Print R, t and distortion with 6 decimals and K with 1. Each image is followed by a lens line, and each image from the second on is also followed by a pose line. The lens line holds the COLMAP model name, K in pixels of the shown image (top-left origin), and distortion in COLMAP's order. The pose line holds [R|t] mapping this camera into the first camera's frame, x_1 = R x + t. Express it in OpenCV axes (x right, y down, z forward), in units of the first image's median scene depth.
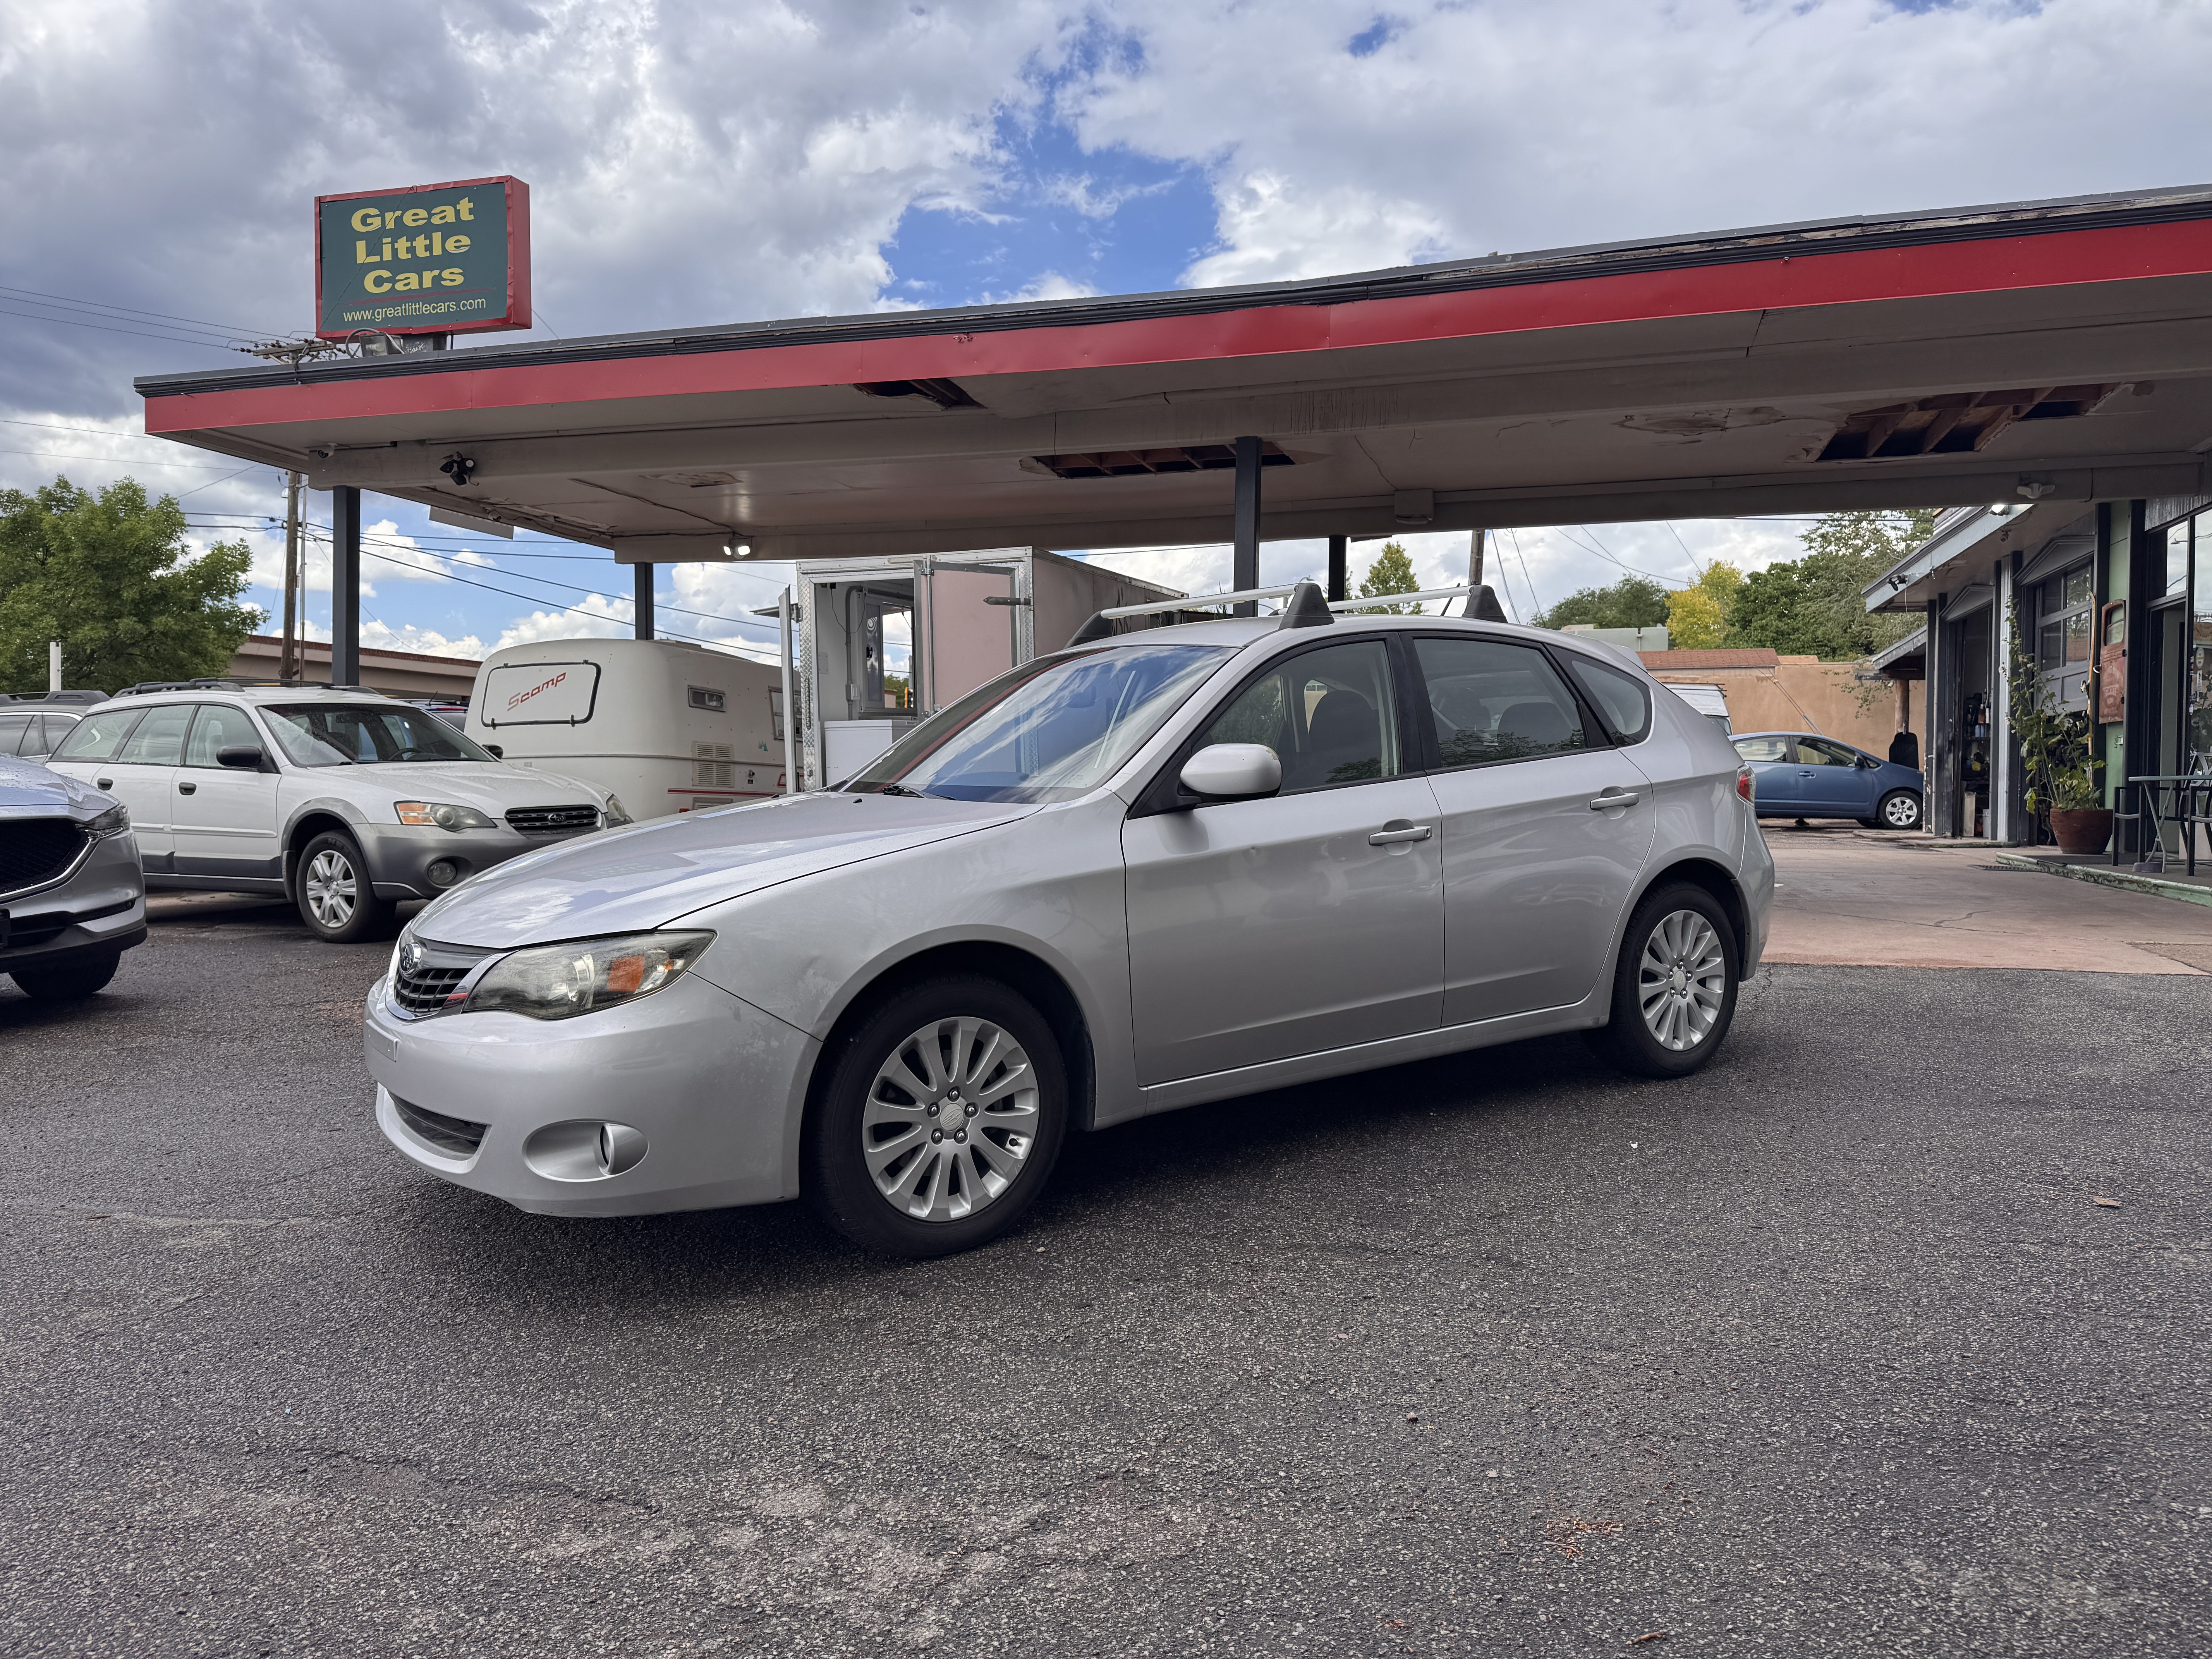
lens RADIAL K [[1543.0, 0, 1120.3], [0, 1543.0, 862.8], [0, 0, 1]] dist [0.023661, -0.031121]
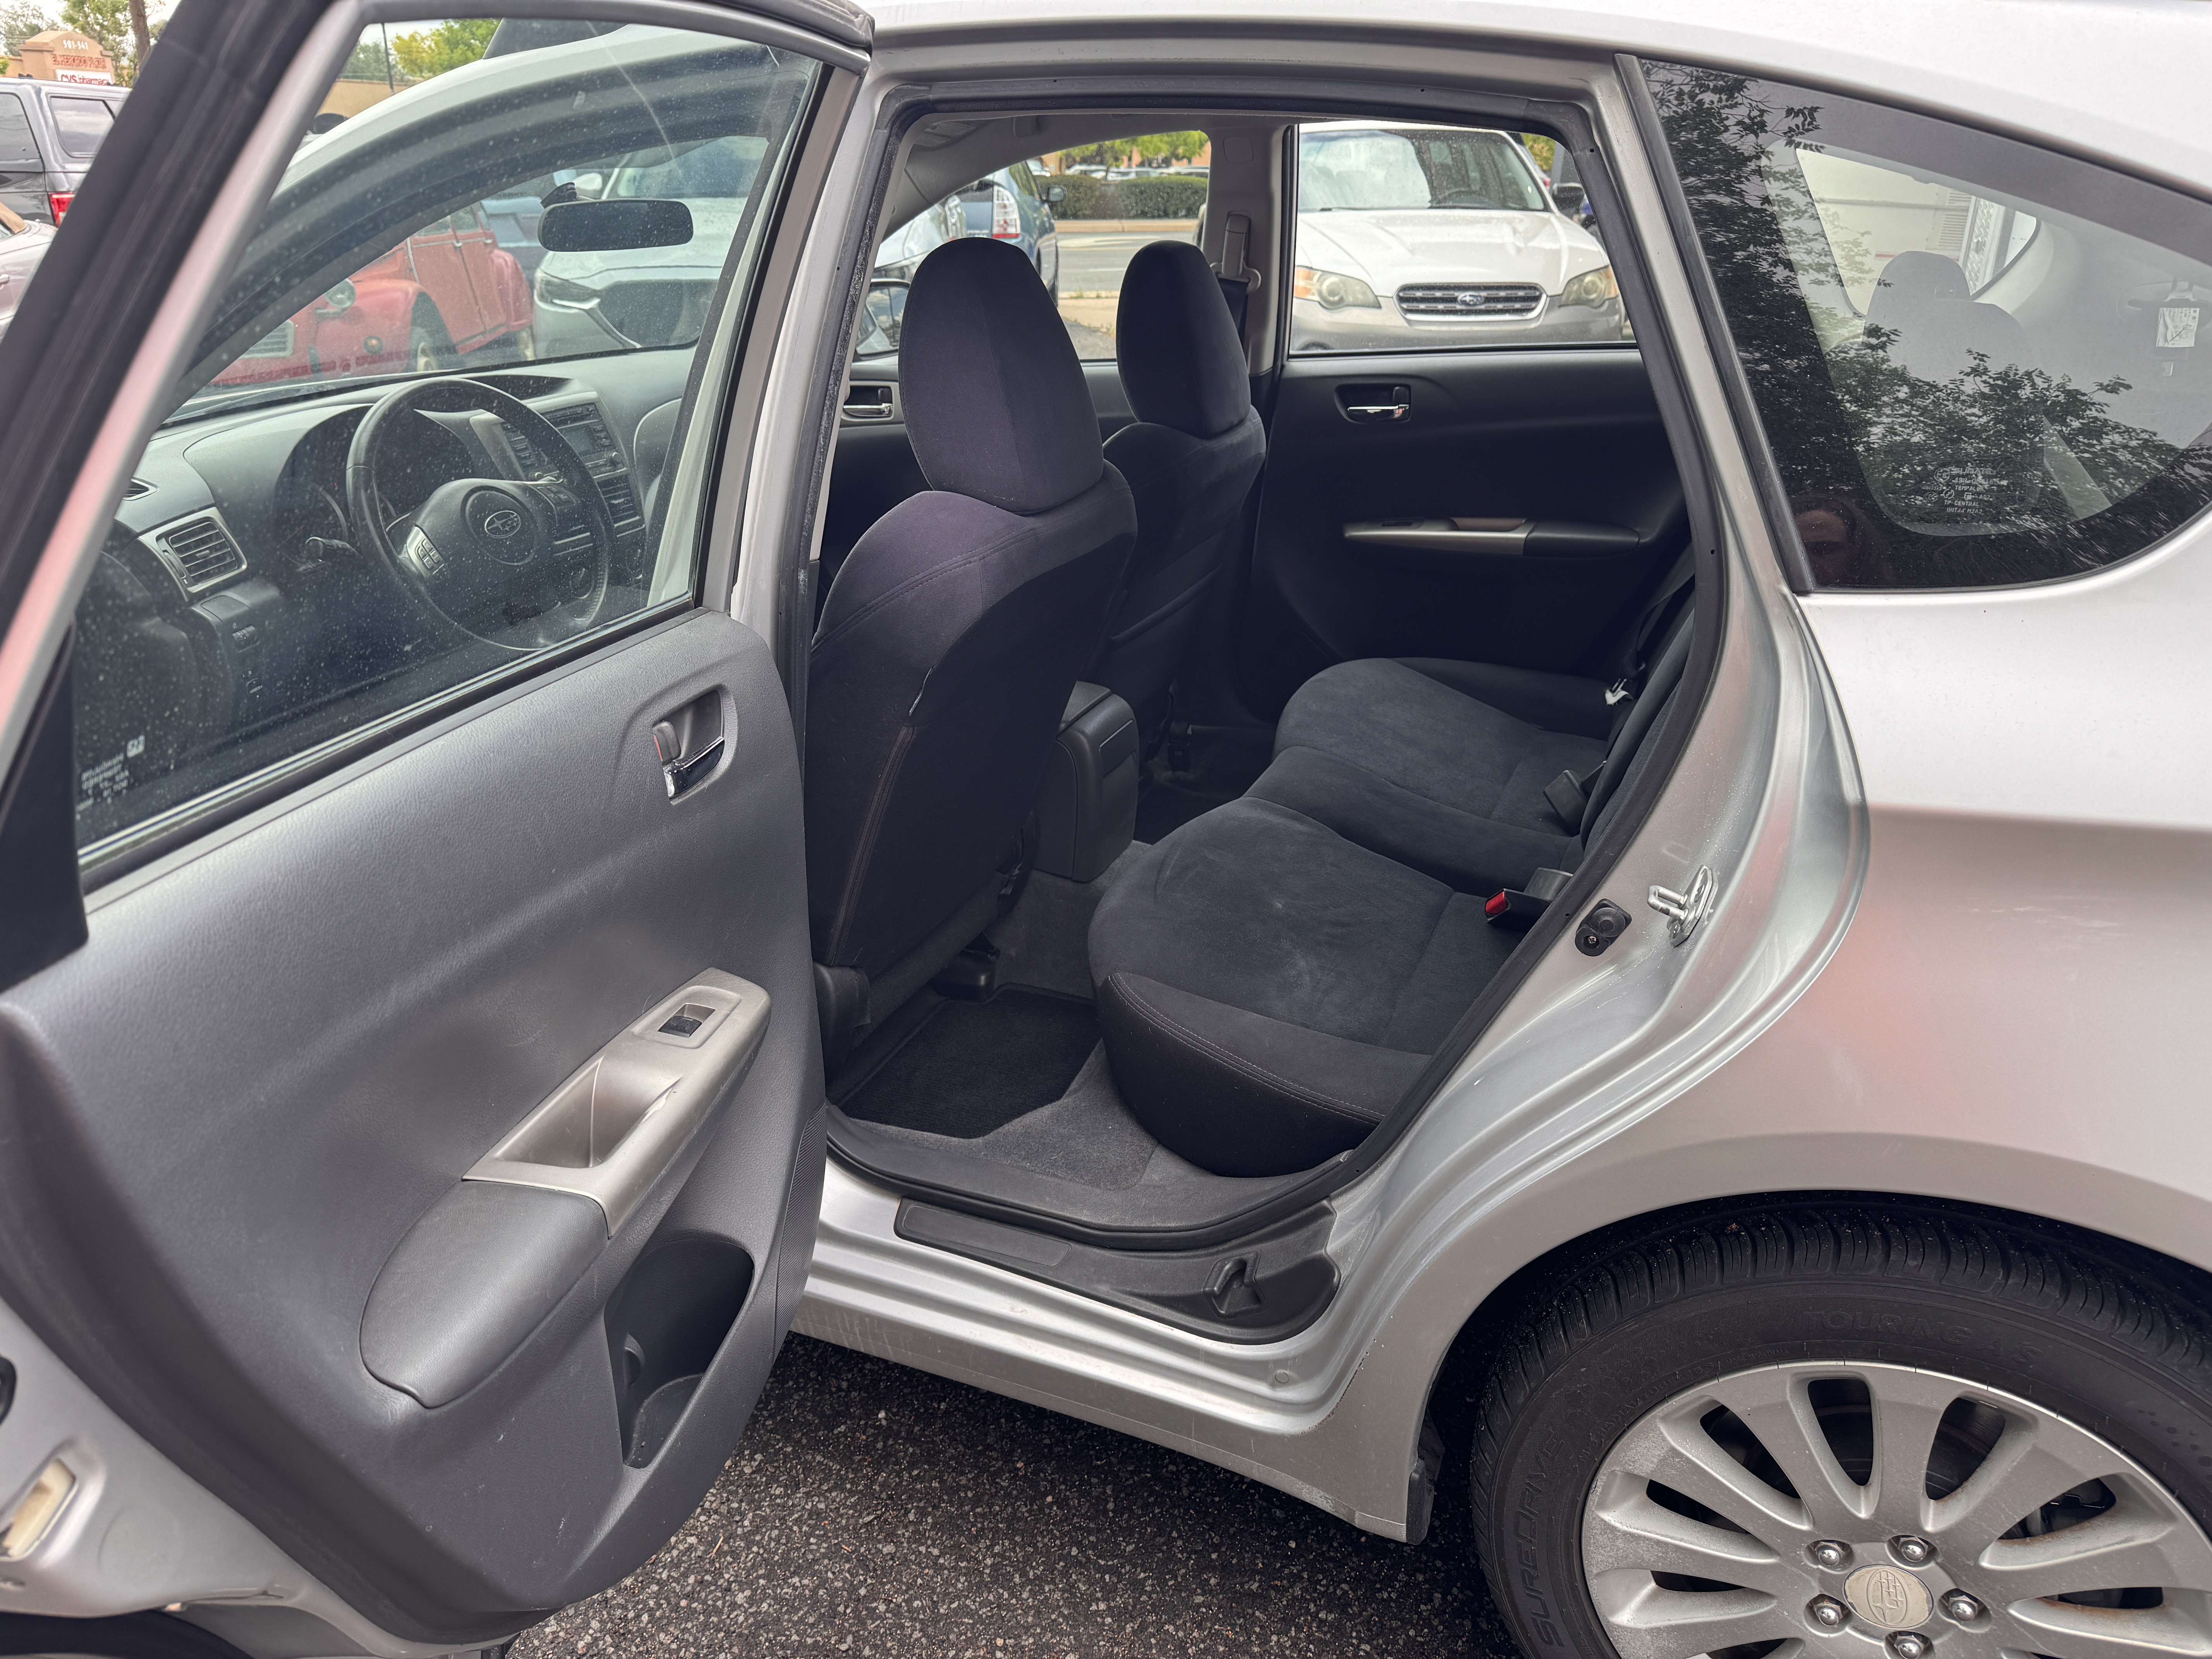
lens RADIAL K [[1547.0, 0, 1106.0], [0, 1547.0, 829.5], [0, 0, 1]] dist [0.002691, 0.007443]
pose [[0.521693, 0.350207, -0.777941, 0.178285], [-0.066279, 0.925744, 0.372297, -0.045602], [0.850555, -0.142663, 0.506165, 0.320035]]
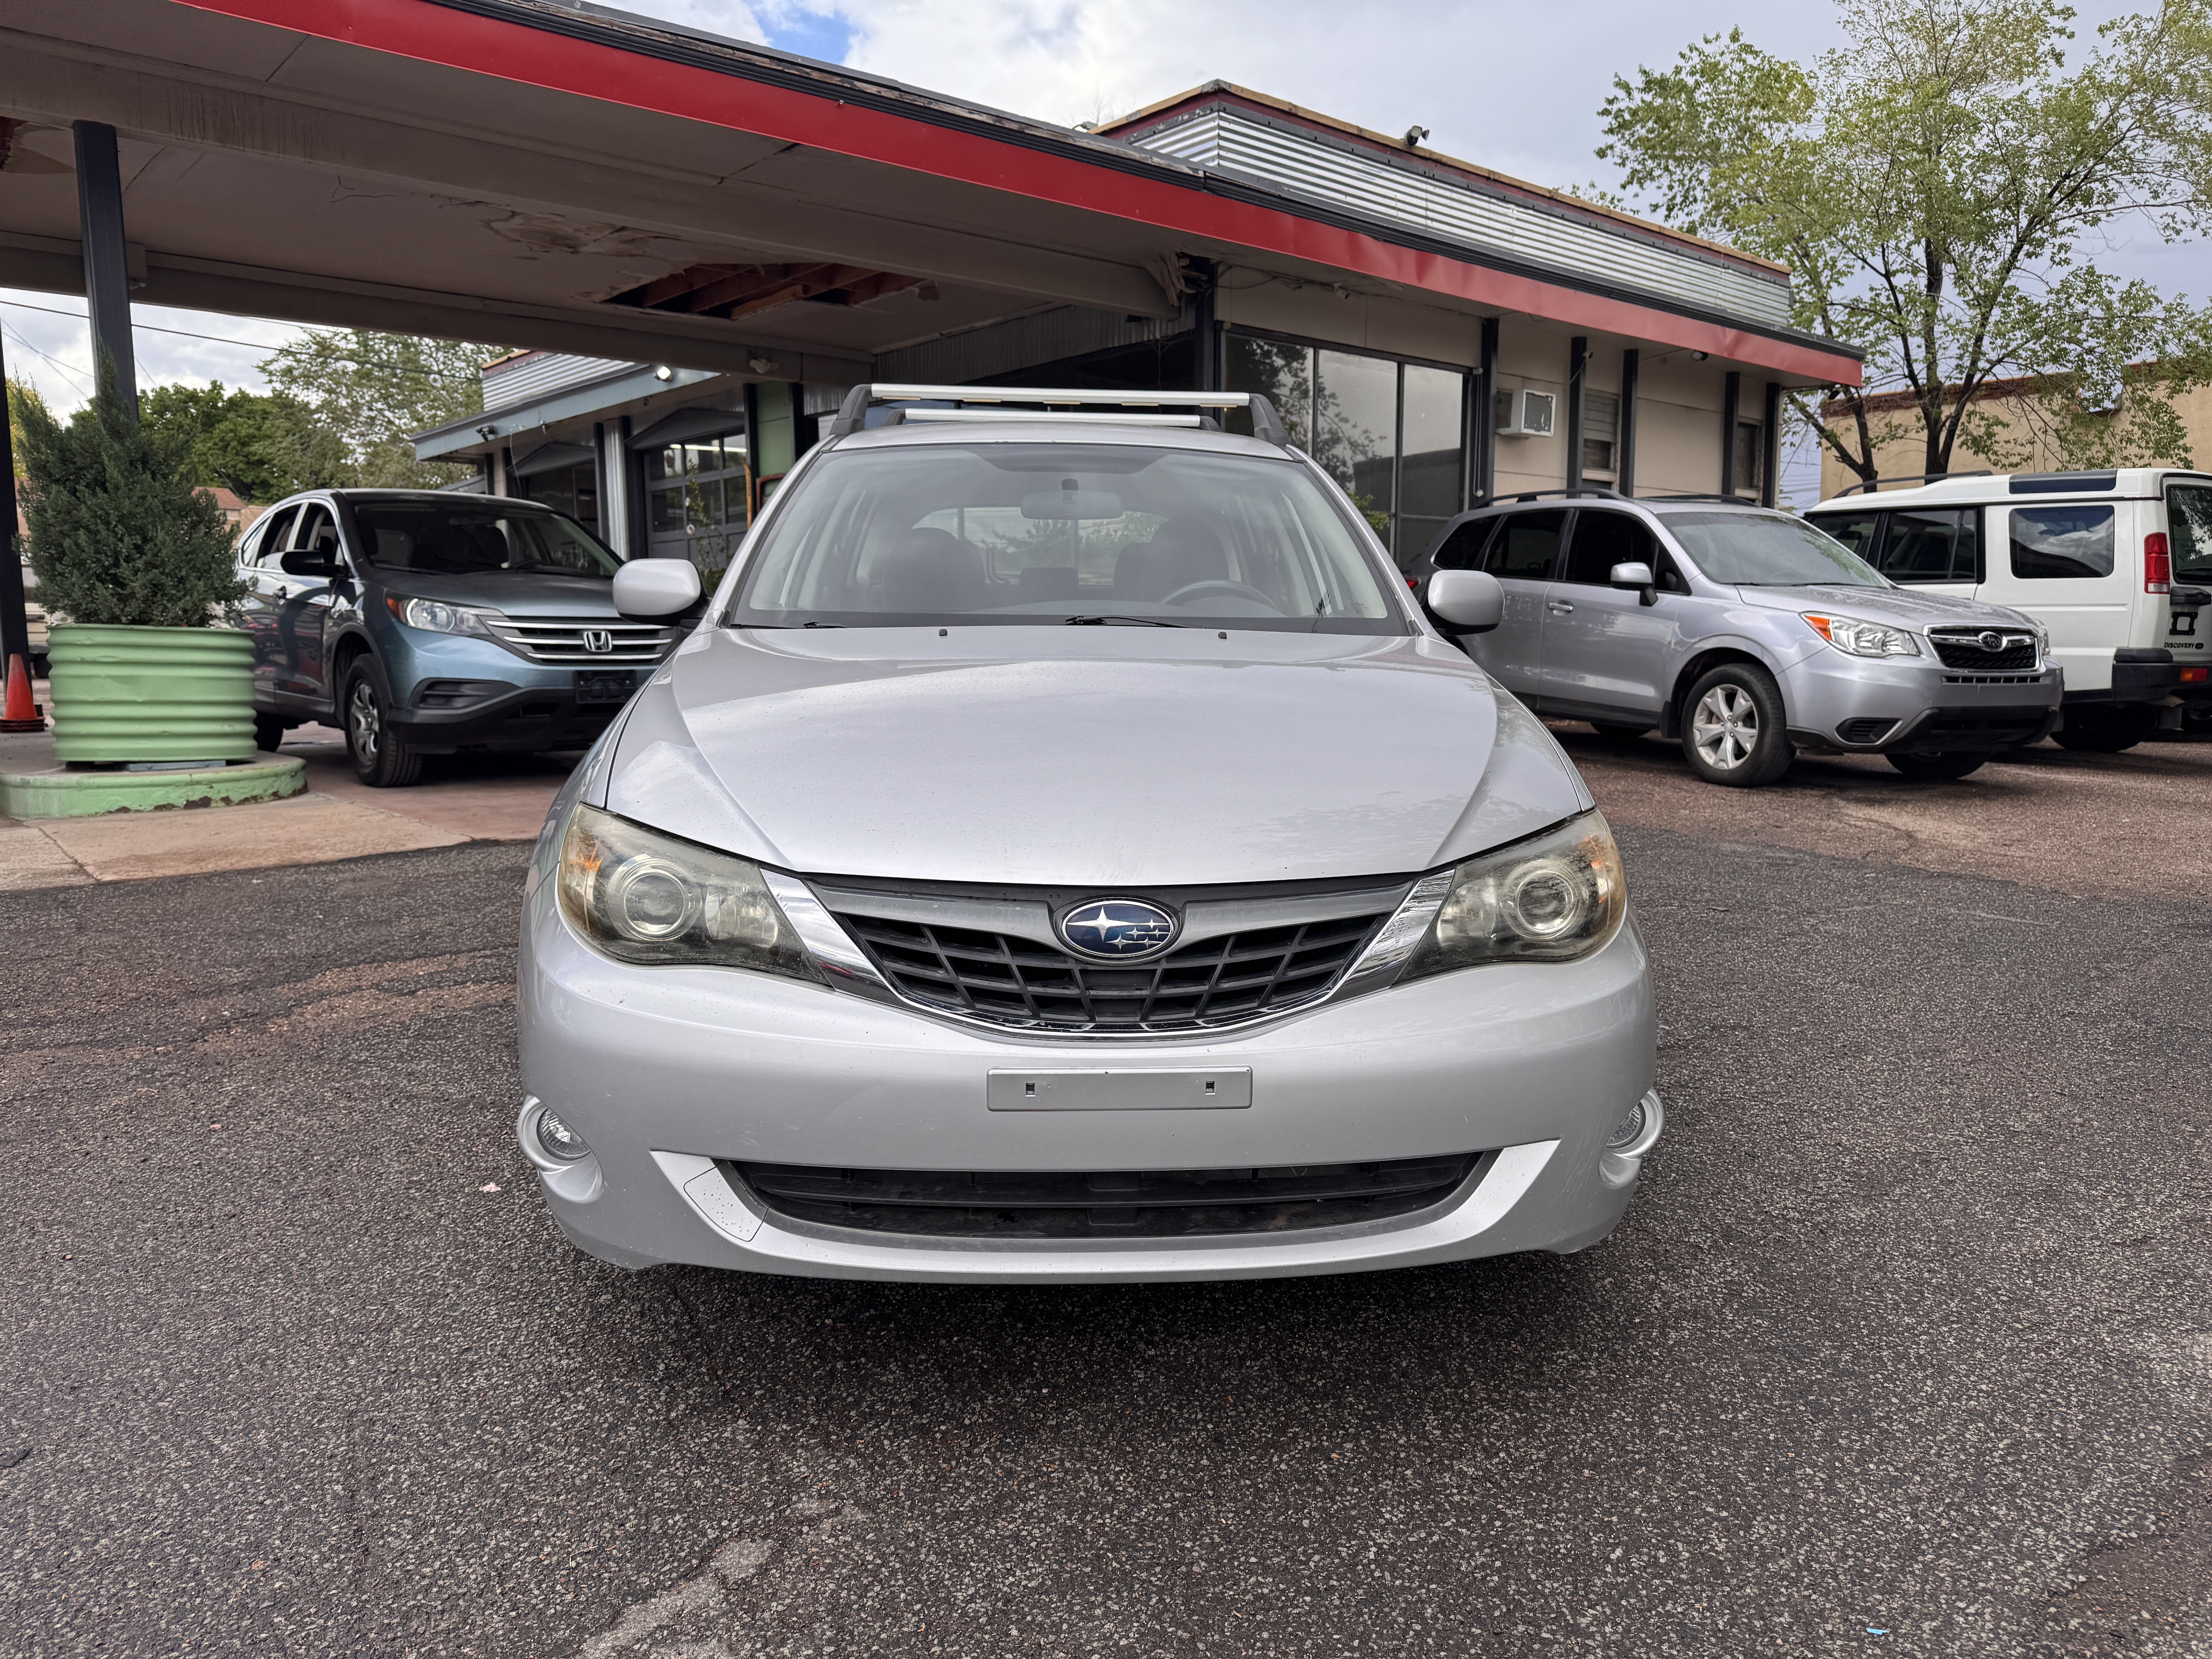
lens RADIAL K [[1569.7, 0, 1111.6], [0, 1569.7, 837.3], [0, 0, 1]] dist [0.060847, -0.059281]
pose [[0.531110, -0.108333, 0.840348, -0.264195], [0.048343, 0.994051, 0.097595, -0.007026], [-0.845922, -0.011209, 0.533188, 0.204947]]
